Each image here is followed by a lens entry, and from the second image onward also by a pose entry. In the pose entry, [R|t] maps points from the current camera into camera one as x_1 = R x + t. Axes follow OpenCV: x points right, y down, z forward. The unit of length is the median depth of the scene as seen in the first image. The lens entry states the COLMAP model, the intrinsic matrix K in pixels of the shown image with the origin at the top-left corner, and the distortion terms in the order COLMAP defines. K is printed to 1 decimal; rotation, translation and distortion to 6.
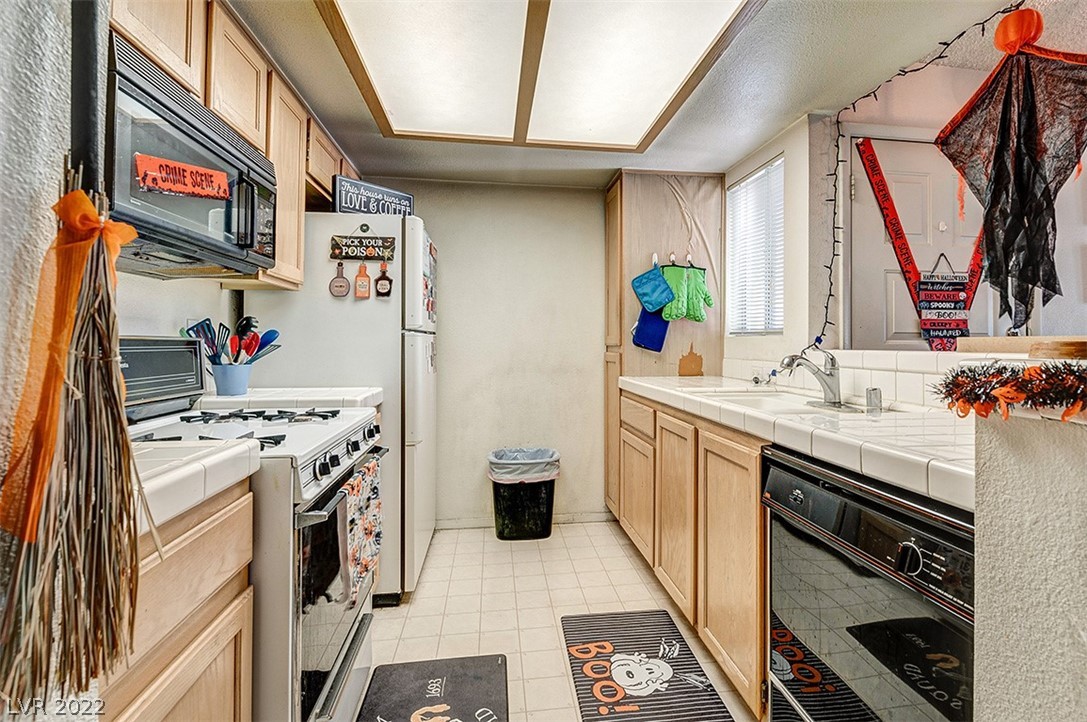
lens RADIAL K [[490.7, 0, 543.5], [0, 490.7, 335.3], [0, 0, 1]] dist [-0.004134, -0.001003]
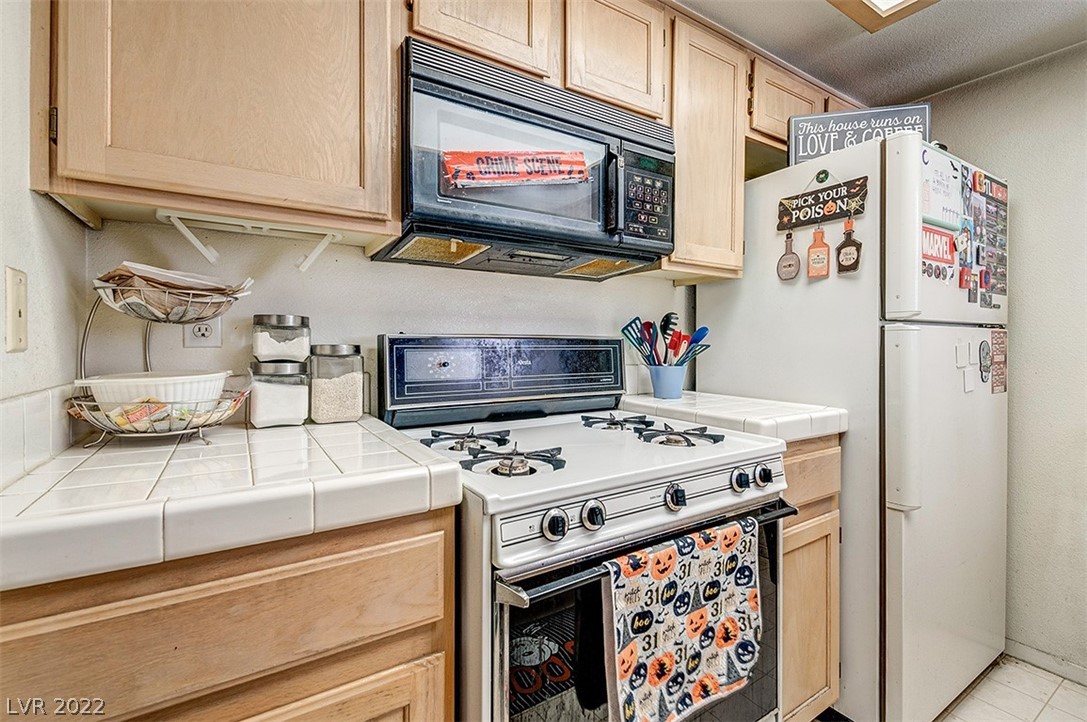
lens RADIAL K [[483.1, 0, 546.3], [0, 483.1, 346.8], [0, 0, 1]] dist [-0.000067, -0.000310]
pose [[0.453836, 0.001610, -0.891084, 0.067237], [0.014766, 0.999847, 0.009327, 0.010125], [0.890963, -0.017391, 0.453743, 0.341029]]
